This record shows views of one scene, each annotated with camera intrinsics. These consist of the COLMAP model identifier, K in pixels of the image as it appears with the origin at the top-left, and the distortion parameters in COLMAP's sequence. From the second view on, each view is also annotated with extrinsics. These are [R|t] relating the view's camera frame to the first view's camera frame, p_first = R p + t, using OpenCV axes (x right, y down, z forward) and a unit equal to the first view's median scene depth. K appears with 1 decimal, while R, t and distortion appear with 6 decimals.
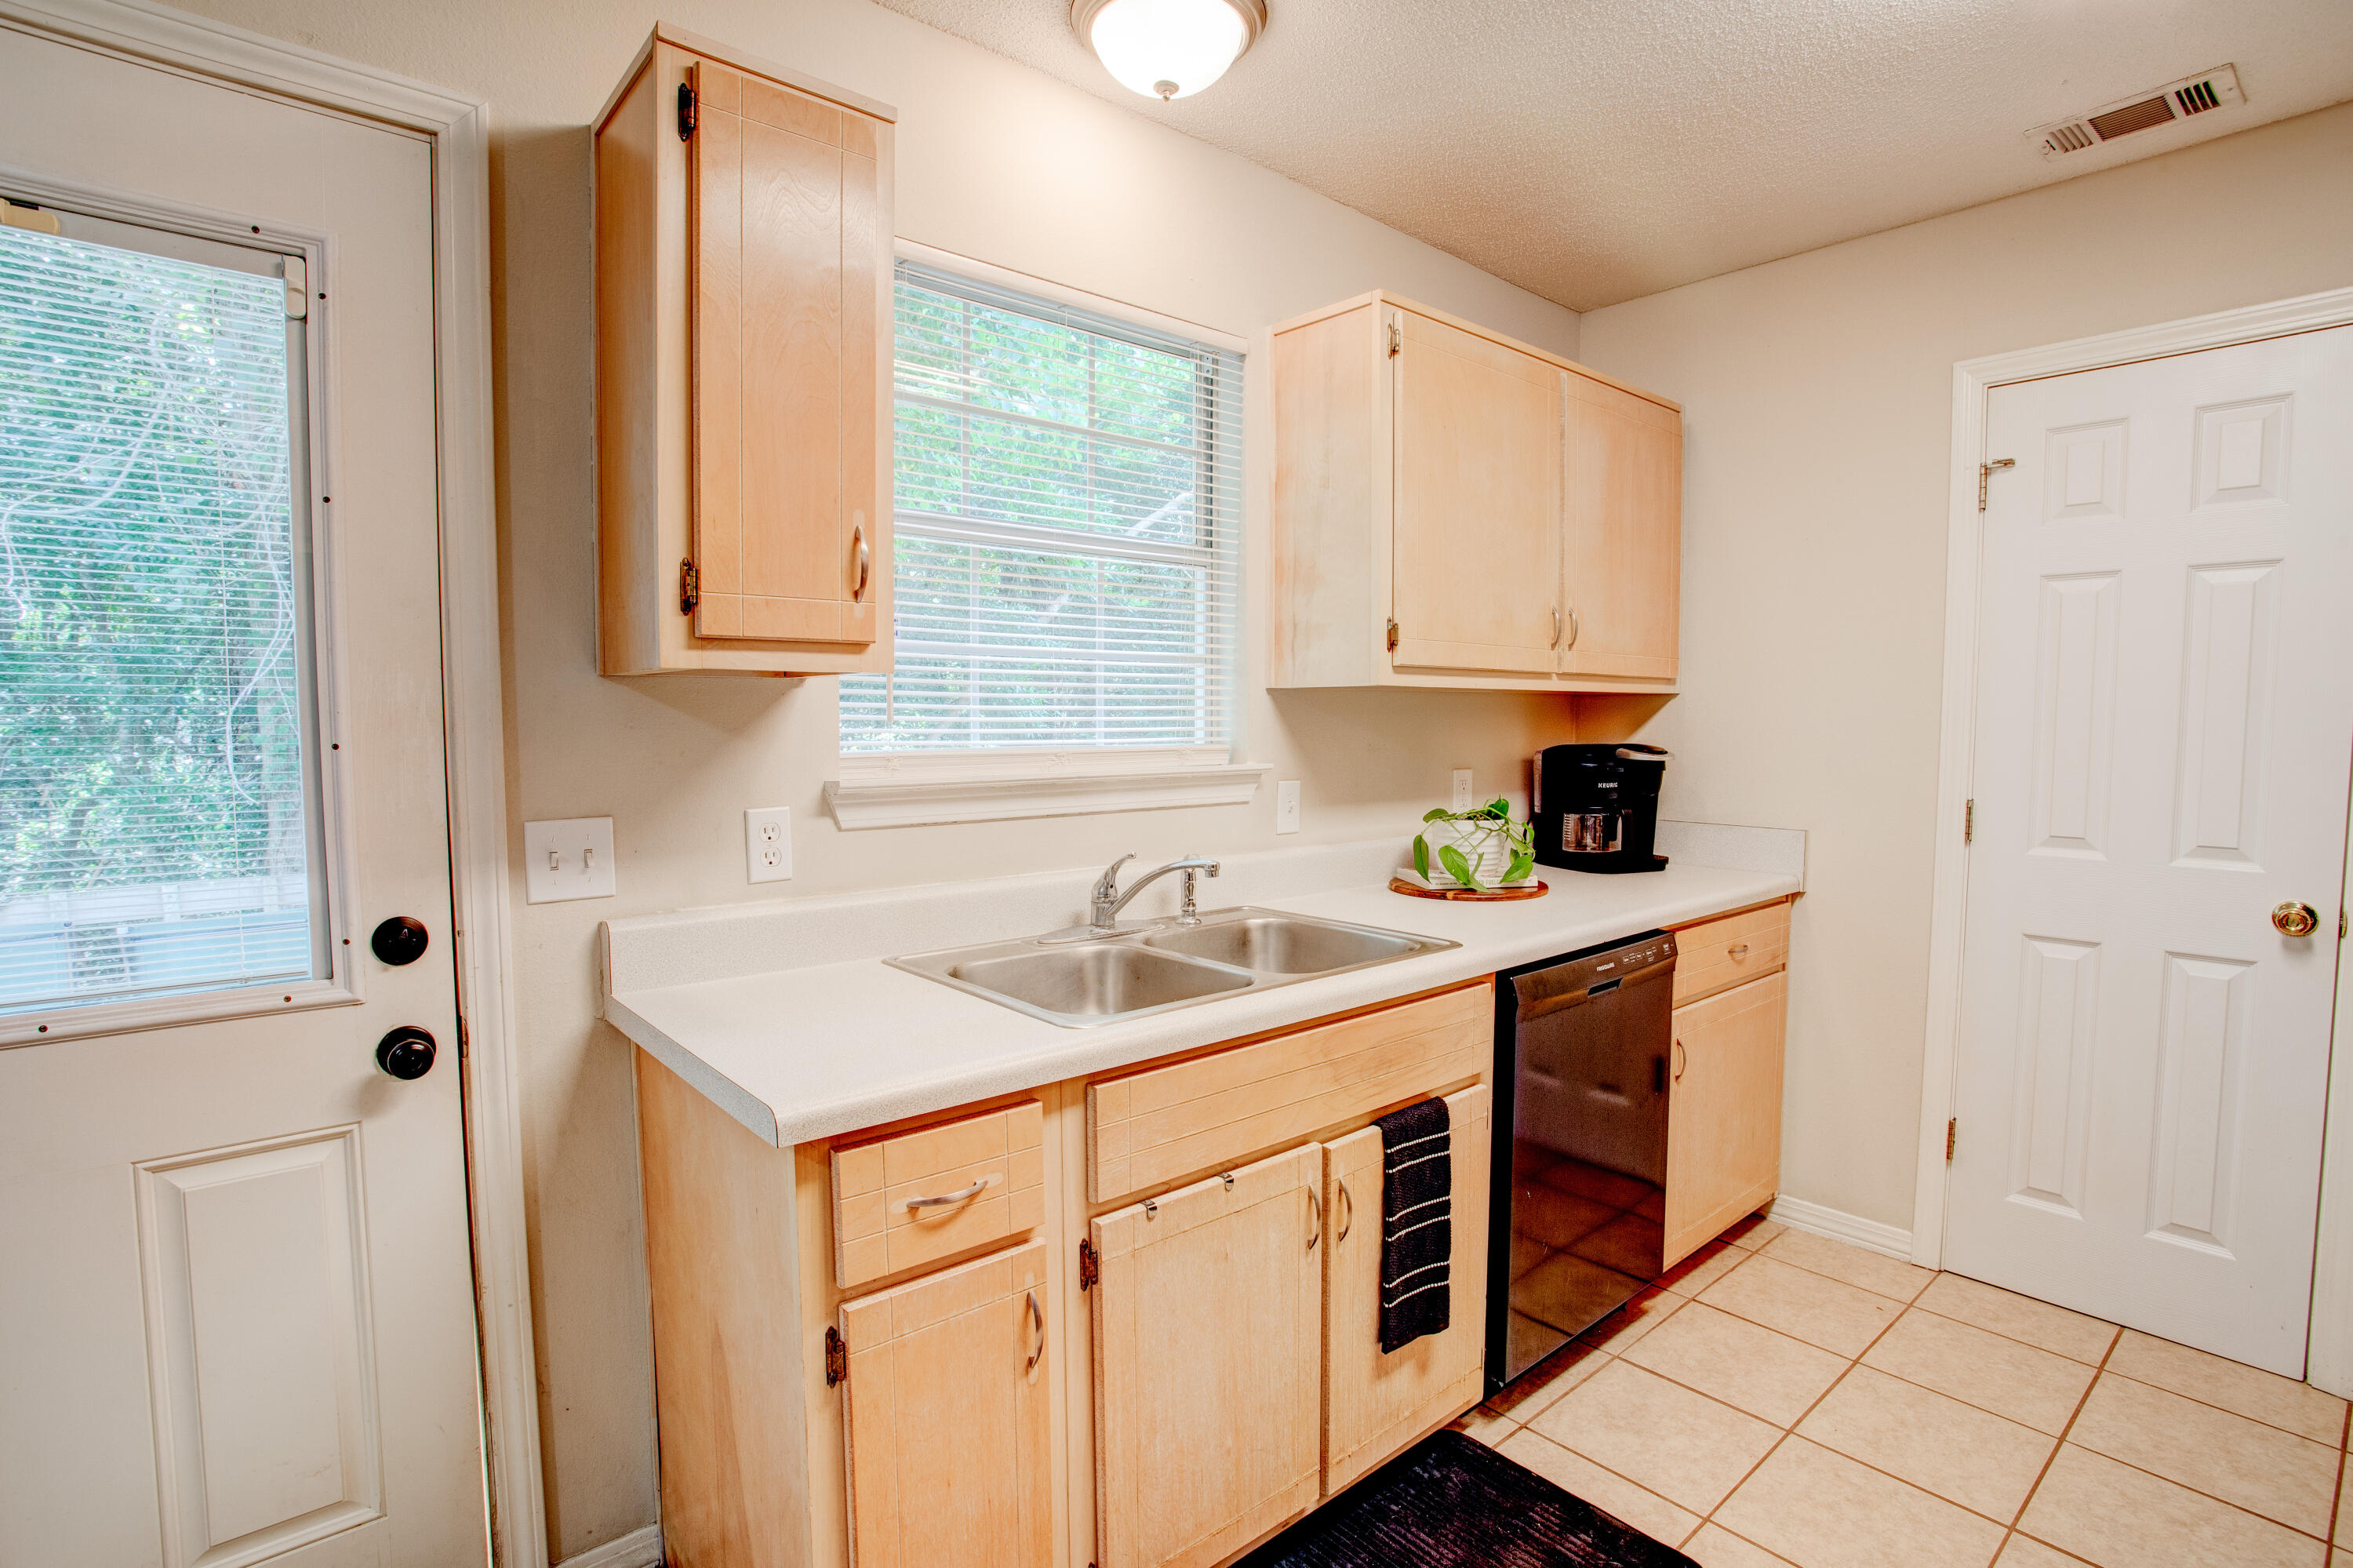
lens RADIAL K [[1129.2, 0, 1176.5], [0, 1129.2, 784.0], [0, 0, 1]] dist [-0.066219, 0.020132]
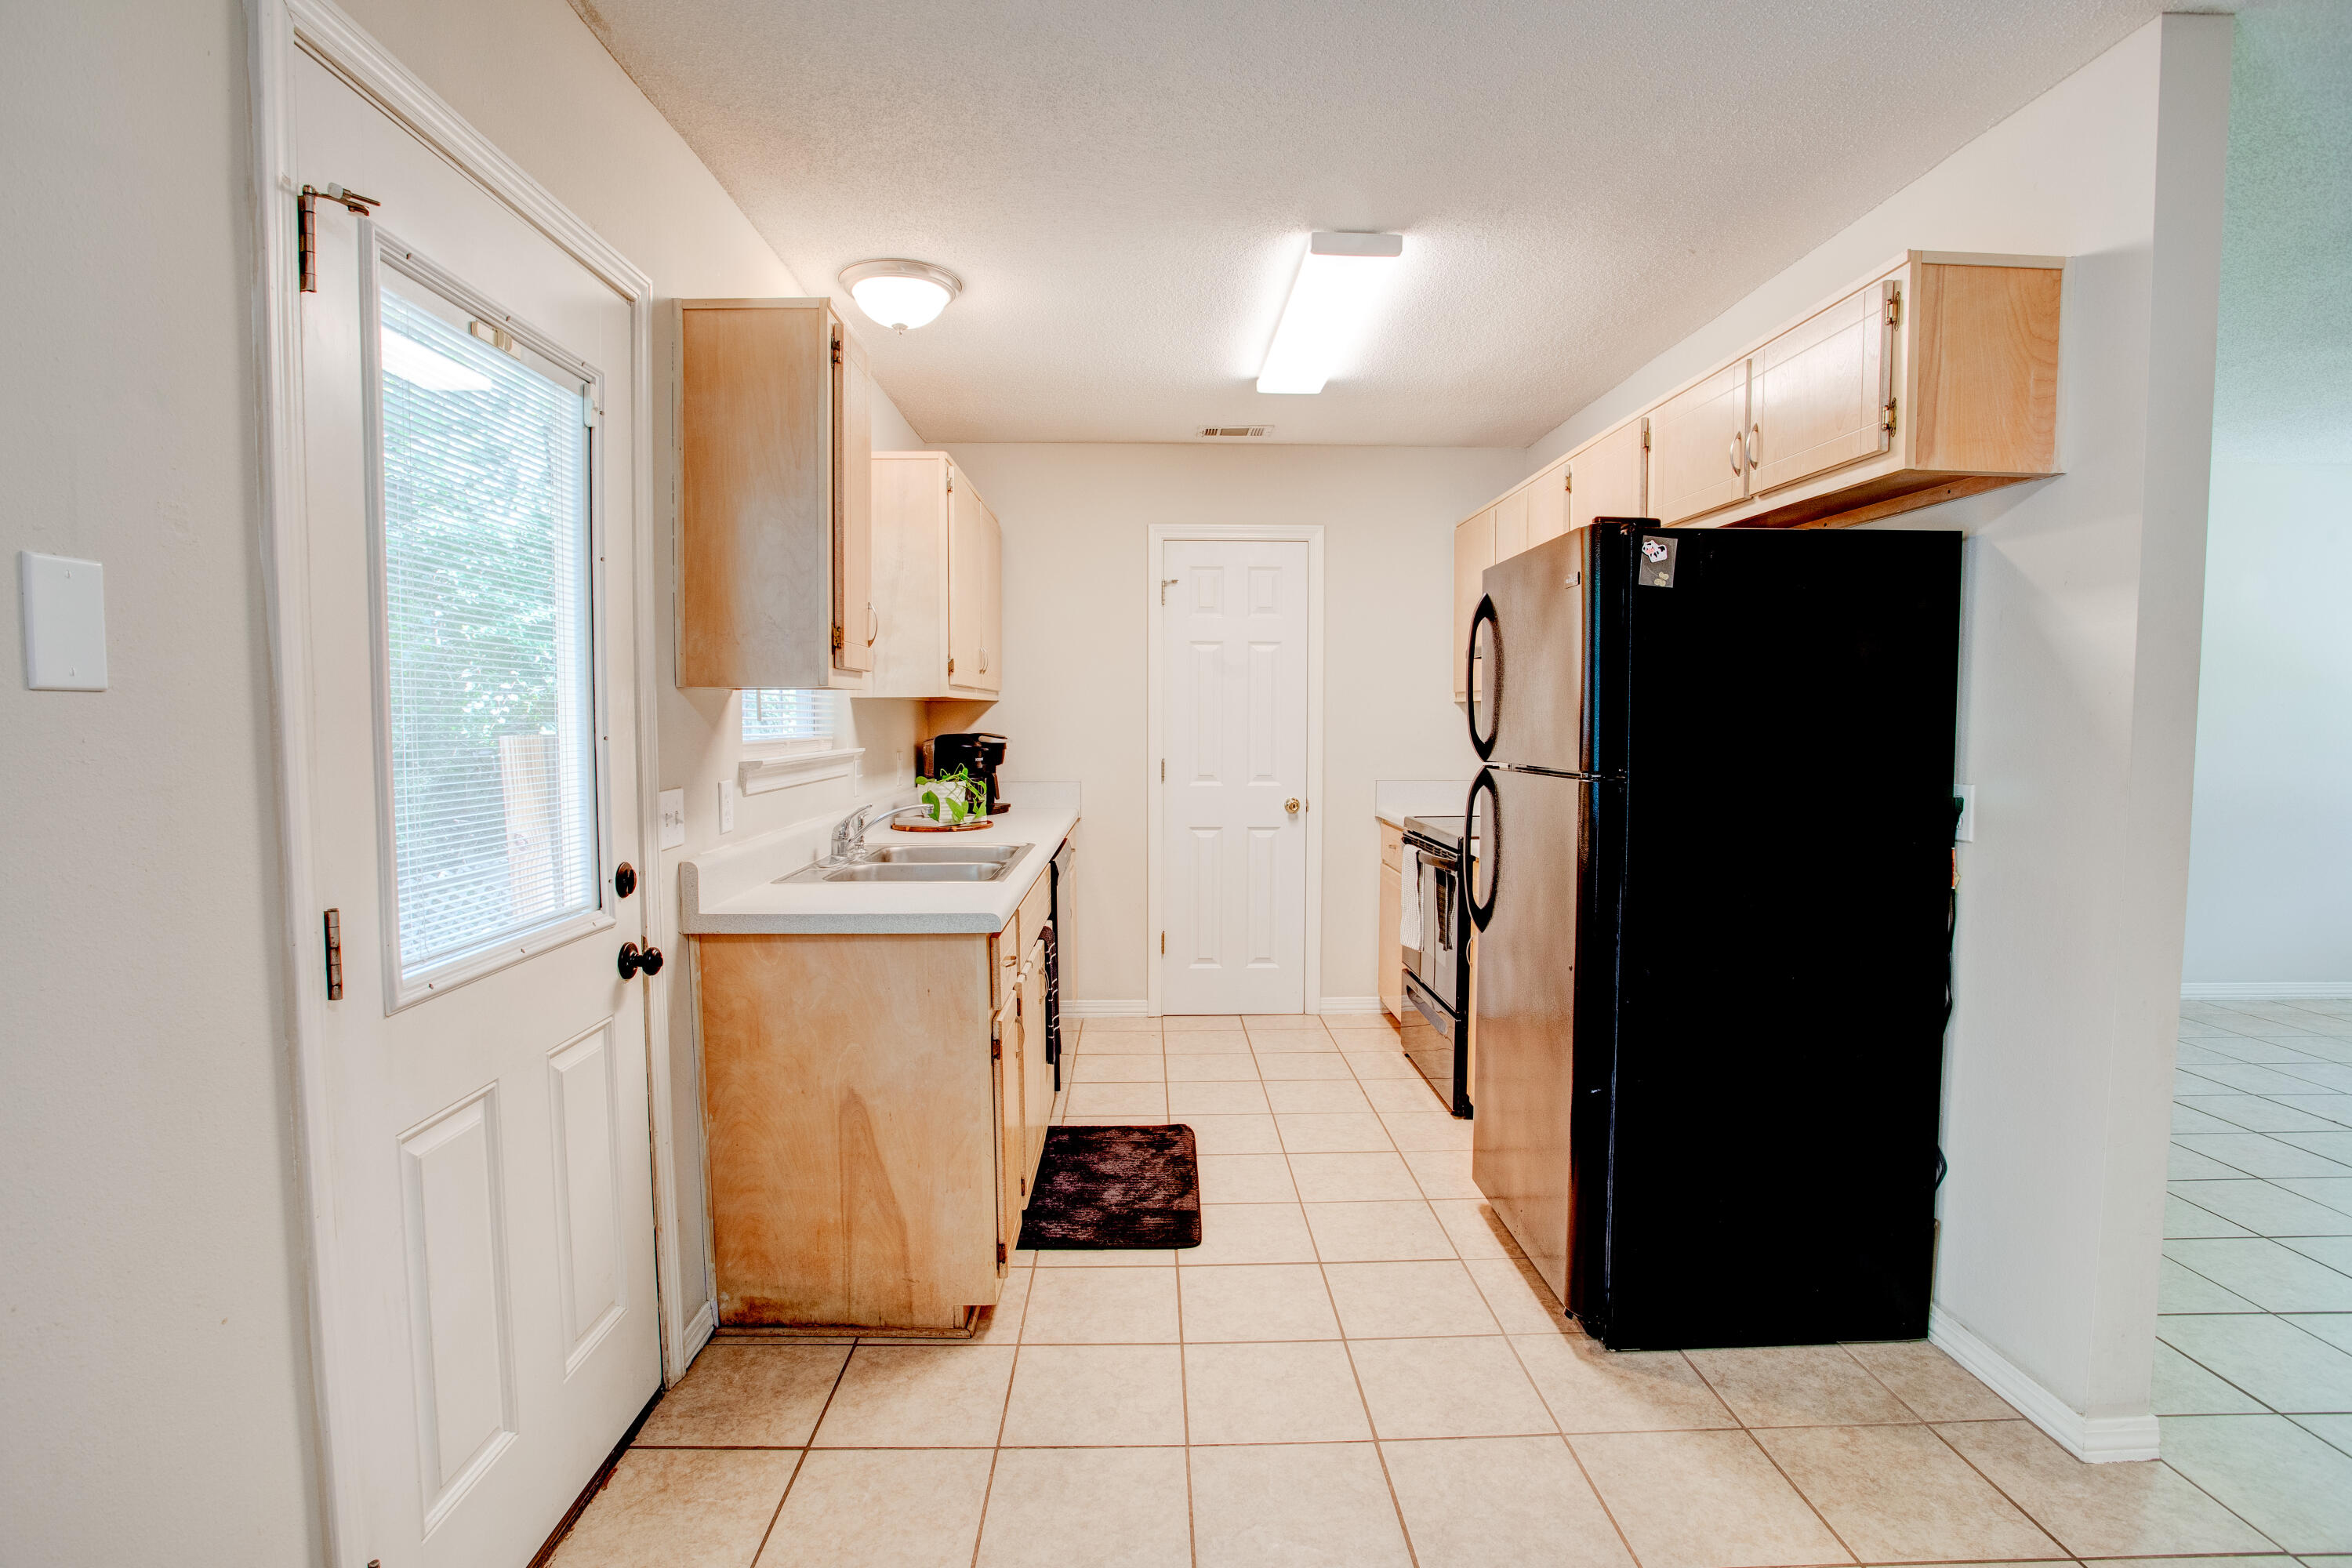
lens RADIAL K [[1128.6, 0, 1176.0], [0, 1128.6, 784.0], [0, 0, 1]] dist [-0.066219, 0.020132]
pose [[0.630345, -0.049442, 0.774739, -0.791186], [0.049643, 0.998494, 0.023332, 0.014386], [-0.774727, 0.023753, 0.631850, -0.244346]]
